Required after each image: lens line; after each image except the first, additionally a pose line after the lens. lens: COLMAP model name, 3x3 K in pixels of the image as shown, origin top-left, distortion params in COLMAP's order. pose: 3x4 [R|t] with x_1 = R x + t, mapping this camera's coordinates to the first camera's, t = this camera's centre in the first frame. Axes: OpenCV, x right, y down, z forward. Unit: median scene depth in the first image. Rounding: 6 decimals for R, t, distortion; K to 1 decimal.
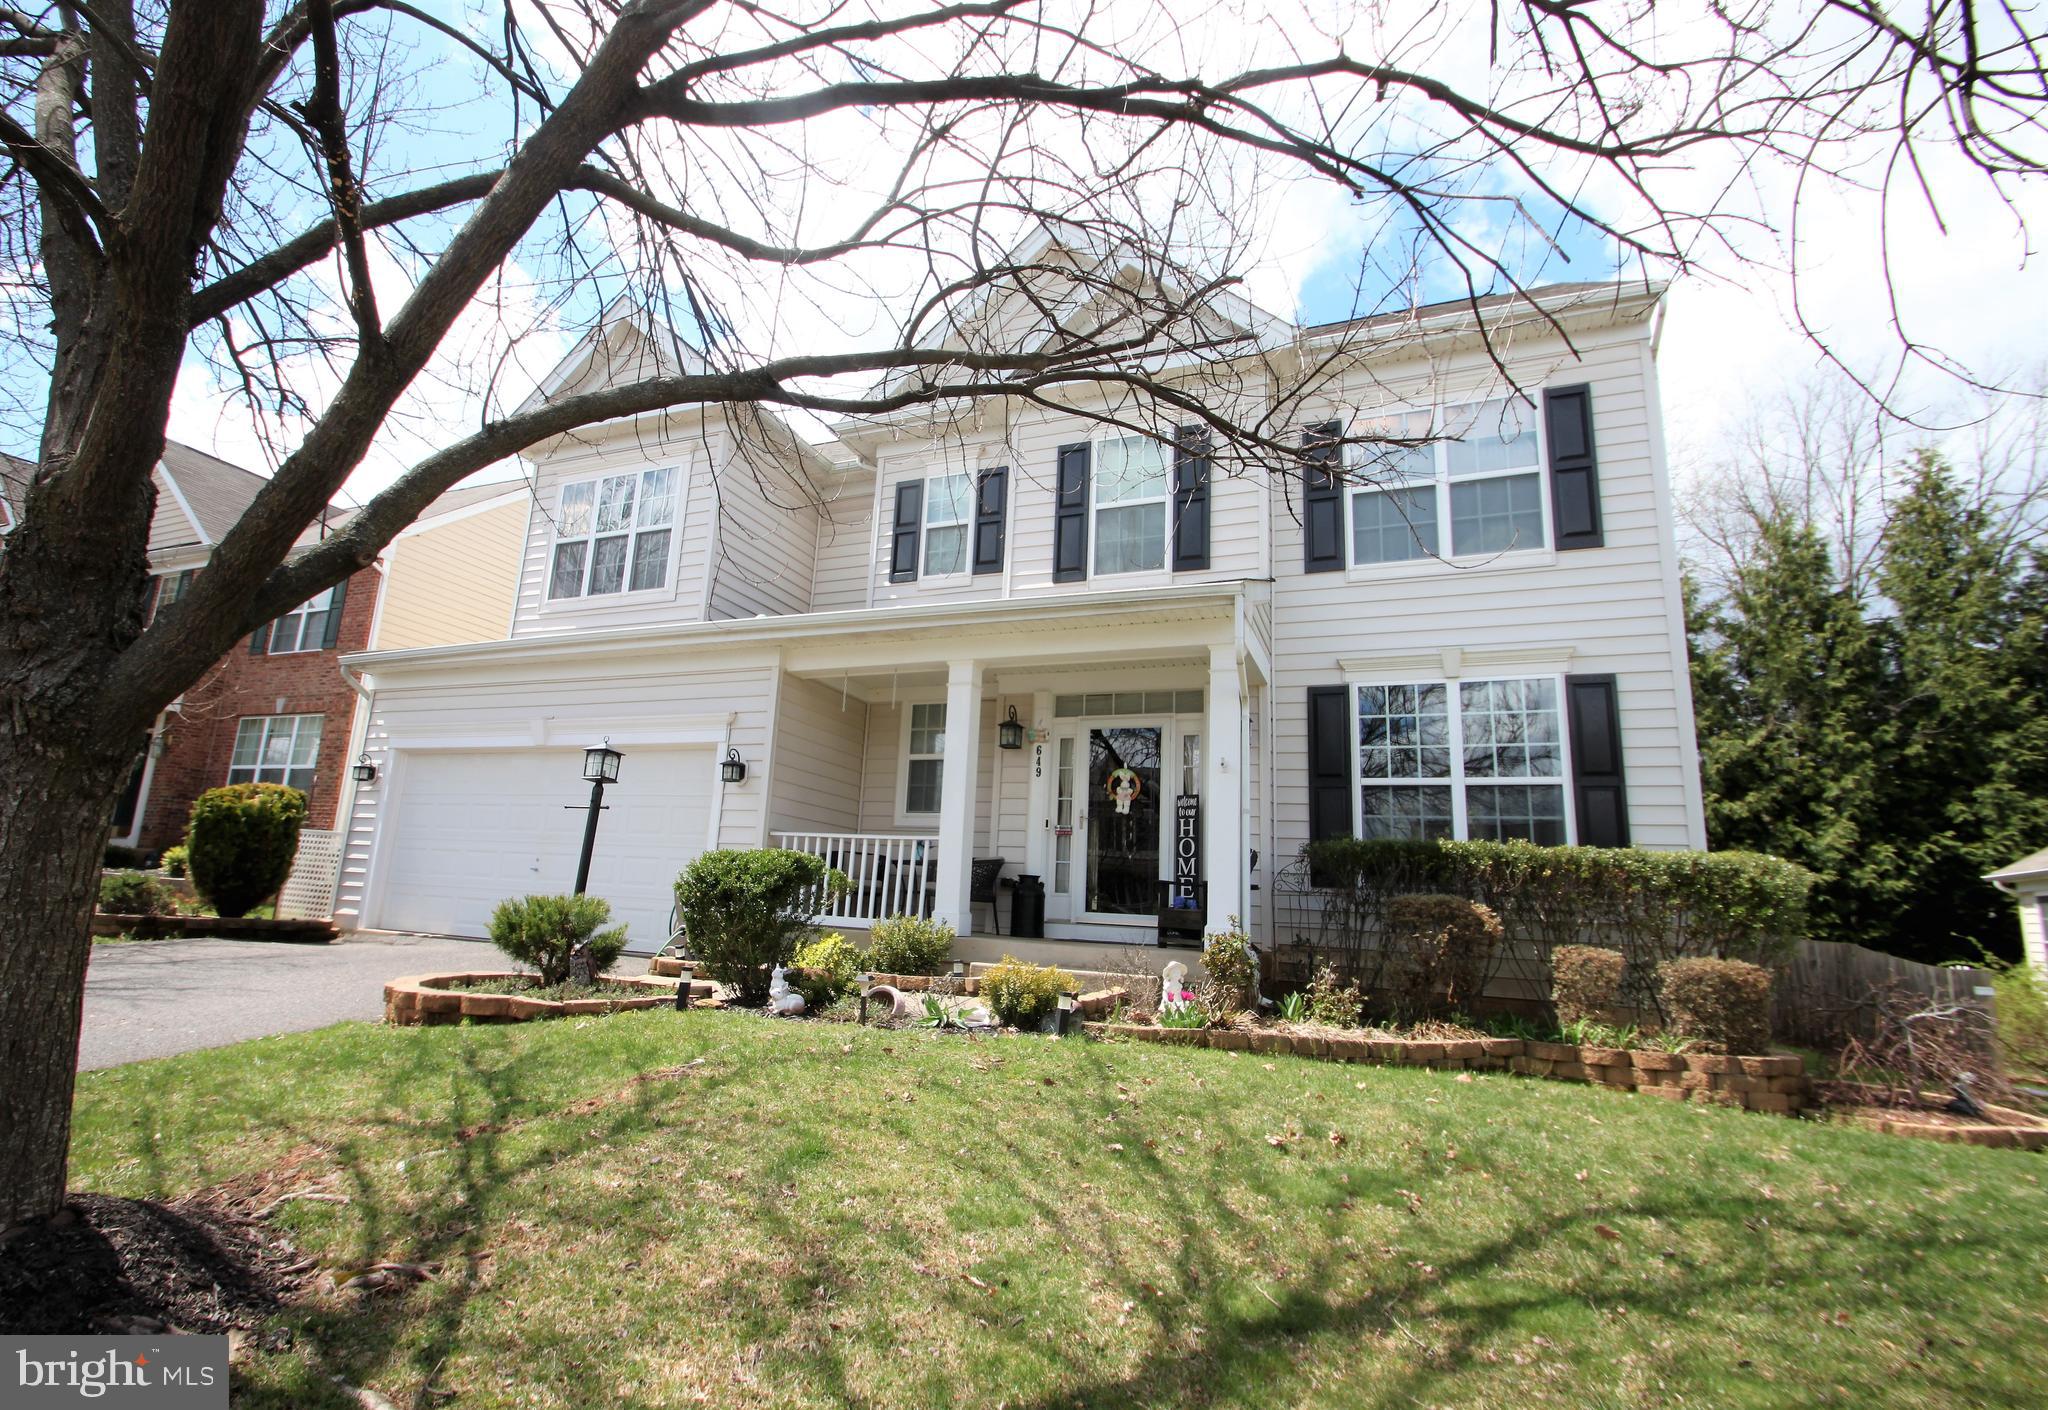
lens RADIAL K [[921.1, 0, 1024.0], [0, 921.1, 705.0], [0, 0, 1]] dist [-0.002884, -0.000129]
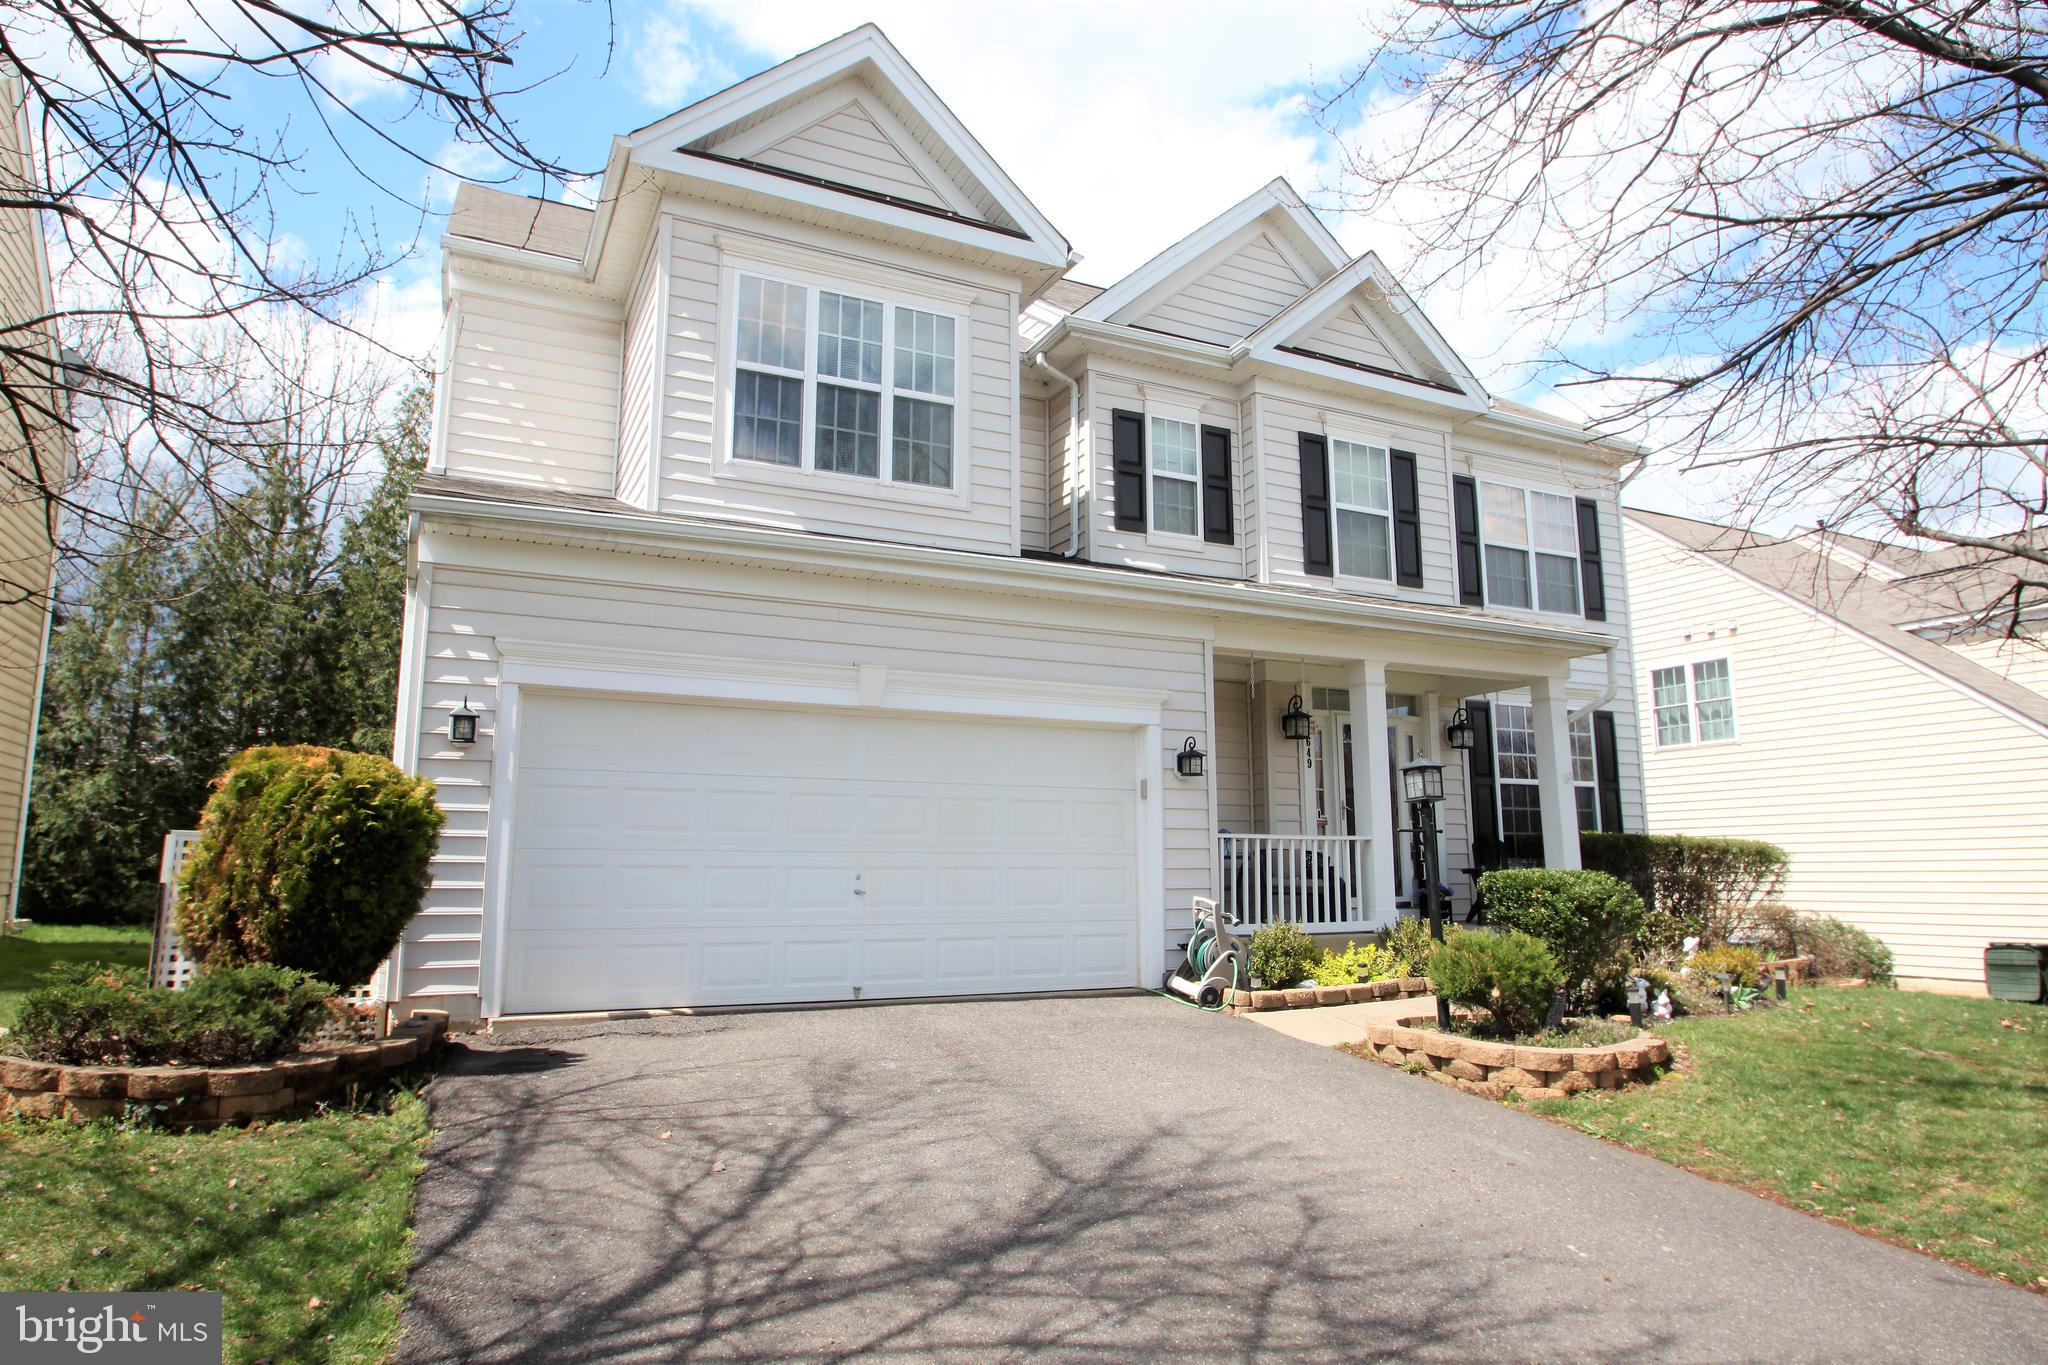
lens RADIAL K [[1182.3, 0, 1024.0], [0, 1182.3, 682.5], [0, 0, 1]] dist [0.001905, 0.000131]
pose [[0.659570, 0.063914, 0.748921, -1.176280], [-0.121509, 0.992339, 0.022325, -0.006195], [-0.741757, -0.105725, 0.662283, 0.377935]]
